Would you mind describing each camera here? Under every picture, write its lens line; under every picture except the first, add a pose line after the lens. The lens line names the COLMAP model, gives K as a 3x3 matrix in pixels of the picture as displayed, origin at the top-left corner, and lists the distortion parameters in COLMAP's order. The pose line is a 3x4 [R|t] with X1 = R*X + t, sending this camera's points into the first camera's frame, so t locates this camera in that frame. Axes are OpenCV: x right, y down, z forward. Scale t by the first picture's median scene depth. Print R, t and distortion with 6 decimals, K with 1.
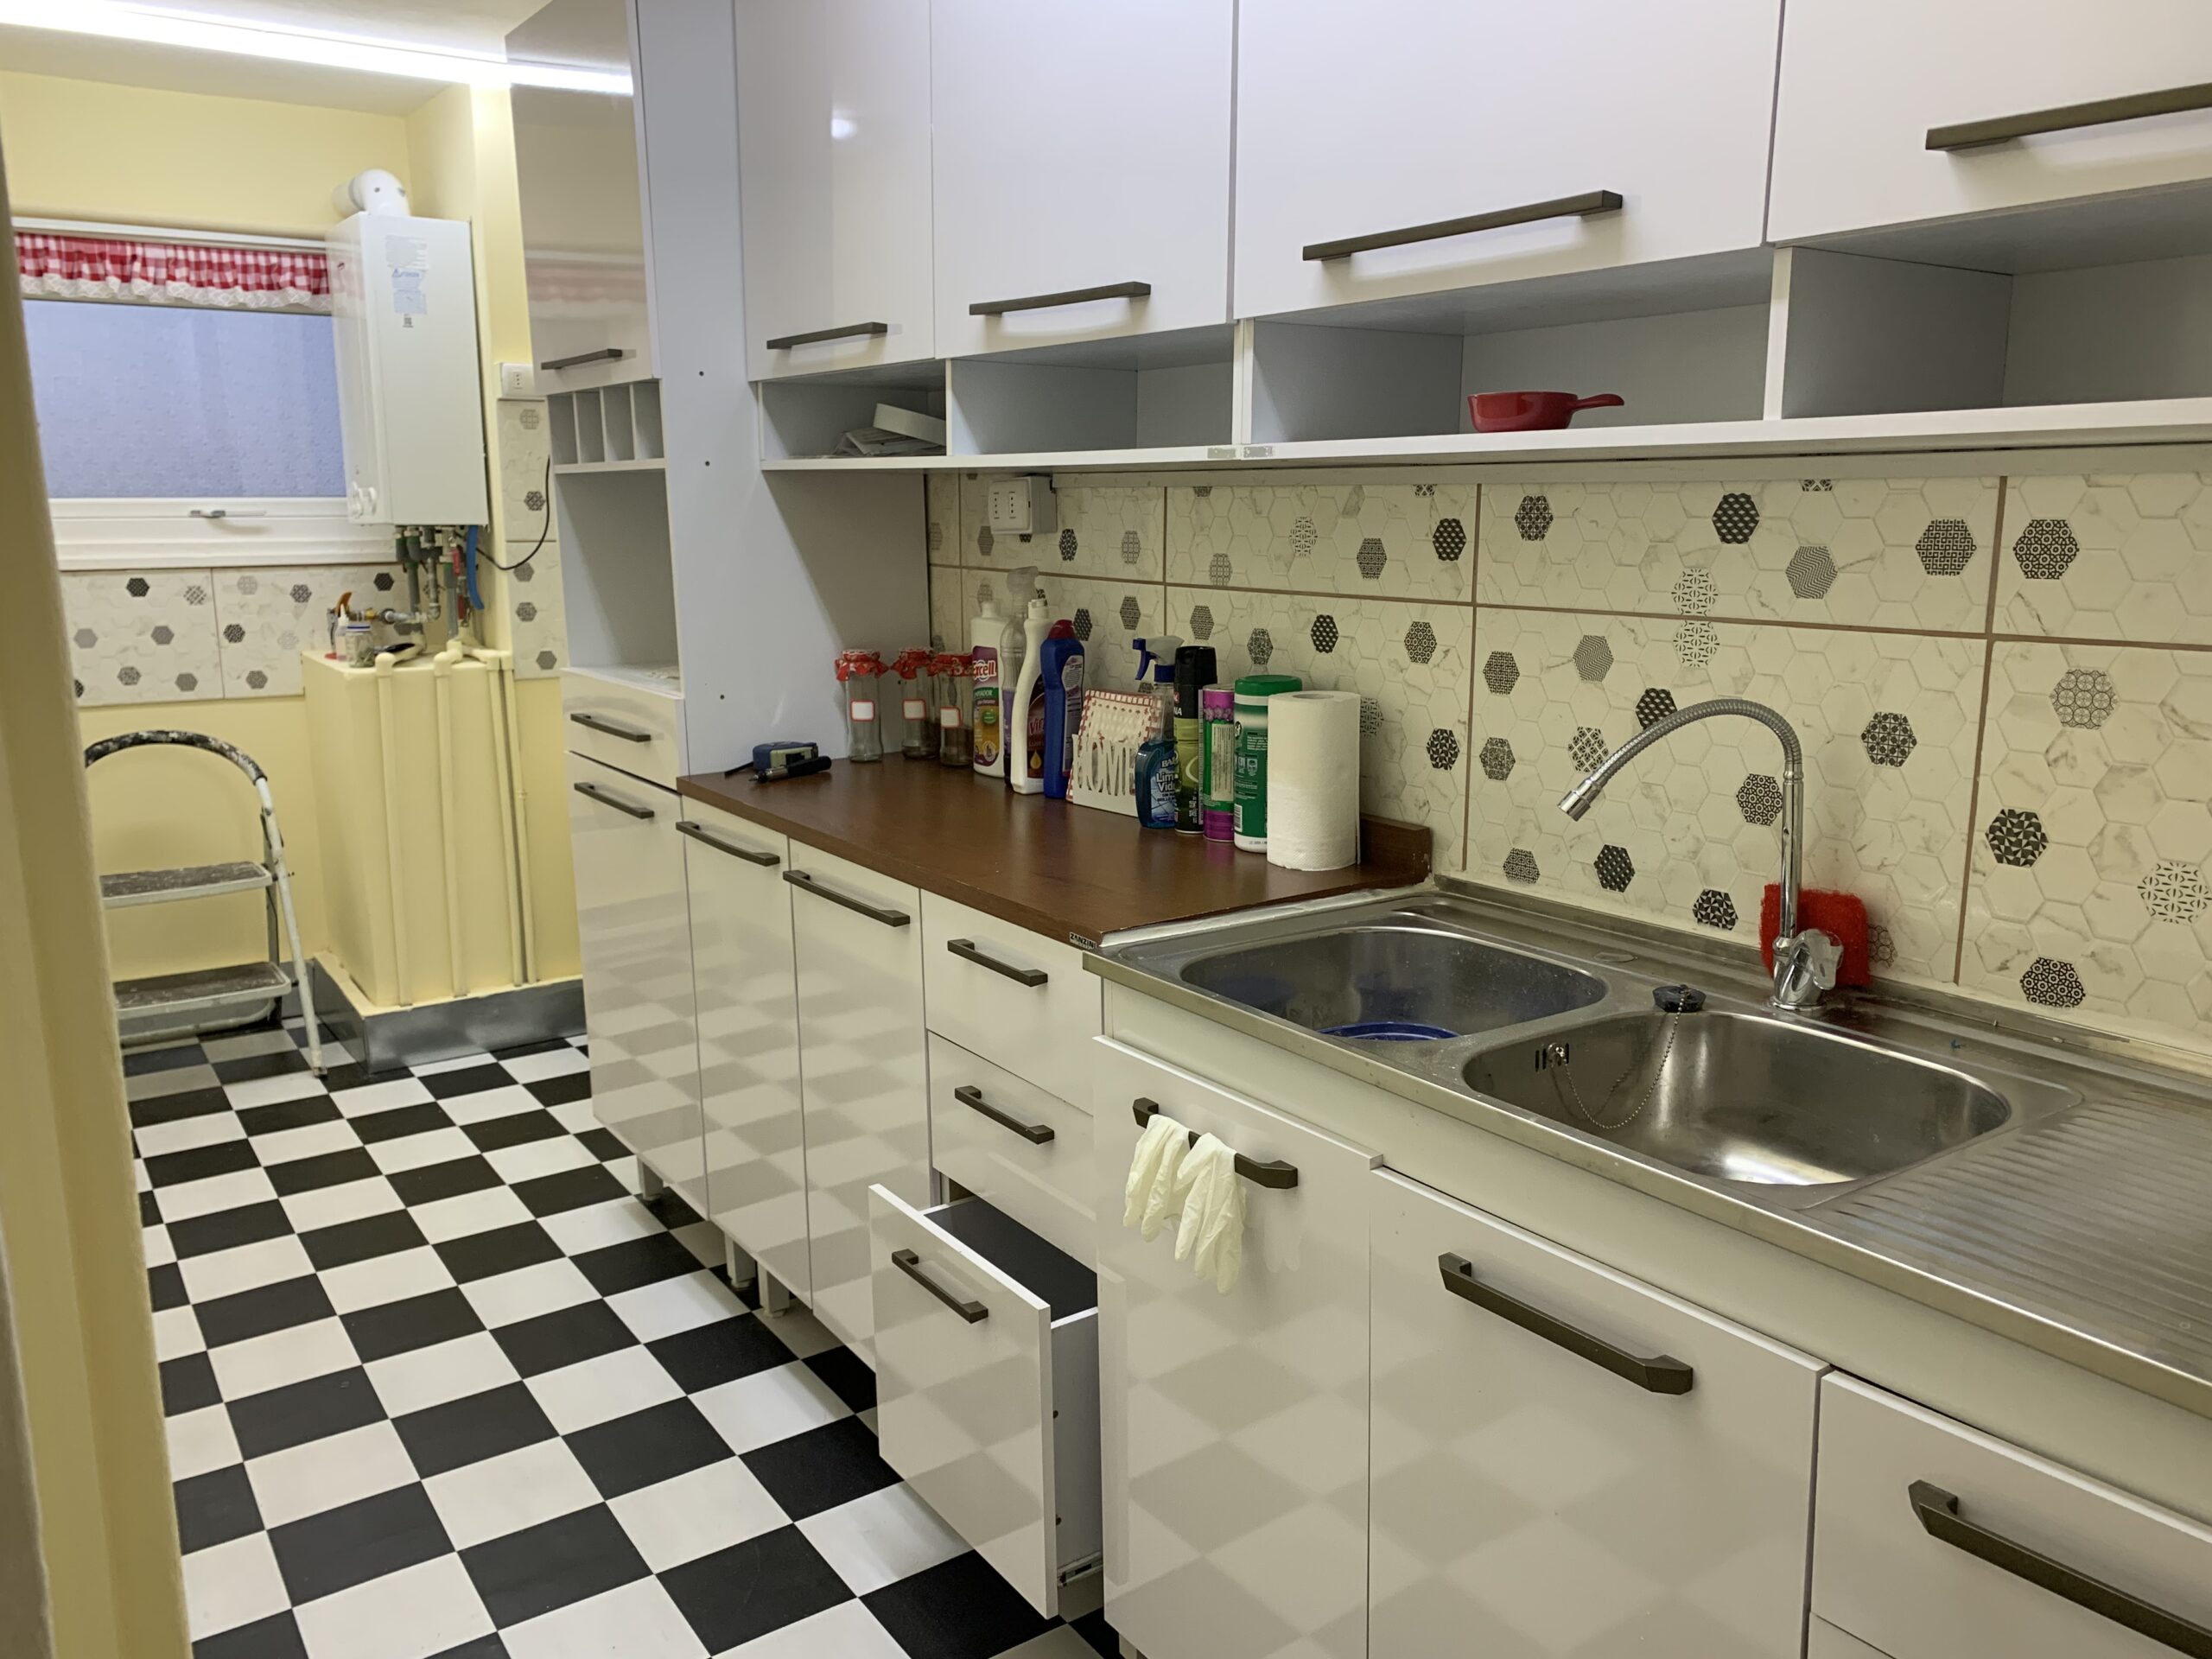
lens RADIAL K [[1691.7, 0, 1096.4], [0, 1691.7, 818.9], [0, 0, 1]] dist [0.070110, -0.079784]
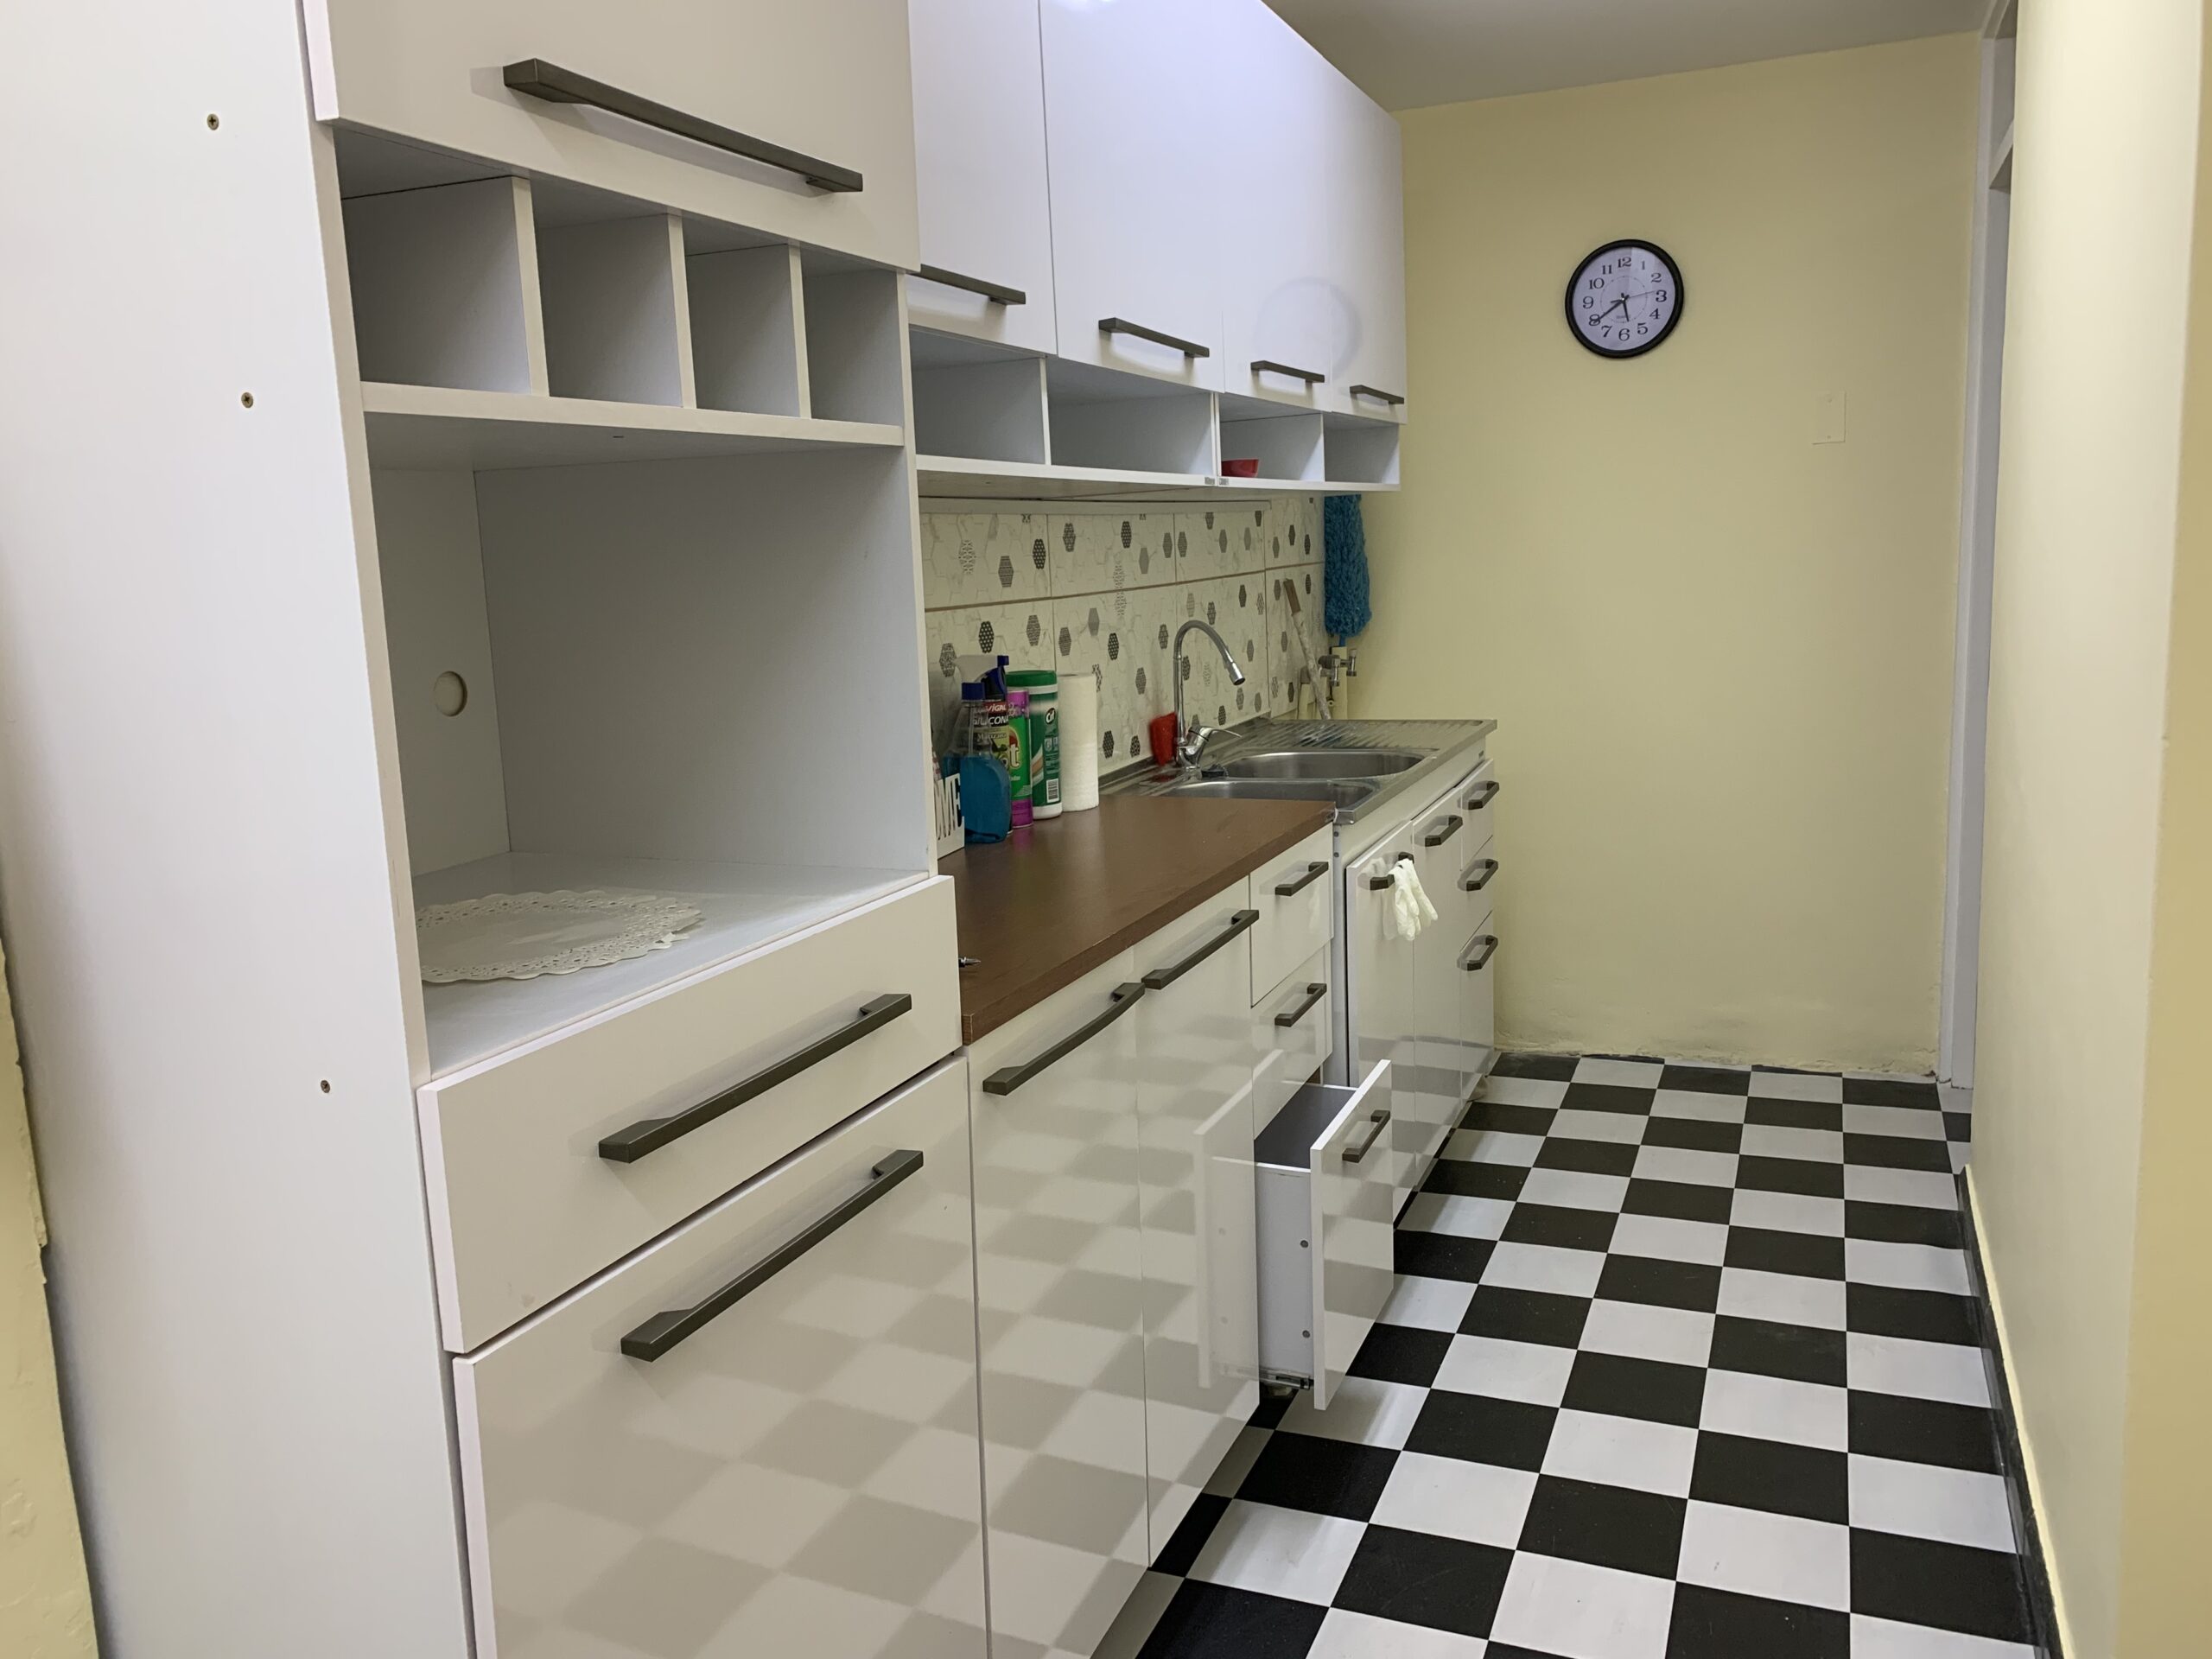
lens RADIAL K [[1691.7, 0, 1096.4], [0, 1691.7, 818.9], [0, 0, 1]] dist [0.070110, -0.079784]
pose [[-0.542524, -0.102899, 0.833714, -1.003041], [0.206425, 0.945708, 0.251049, -0.298367], [-0.814283, 0.308299, -0.491828, 1.714867]]
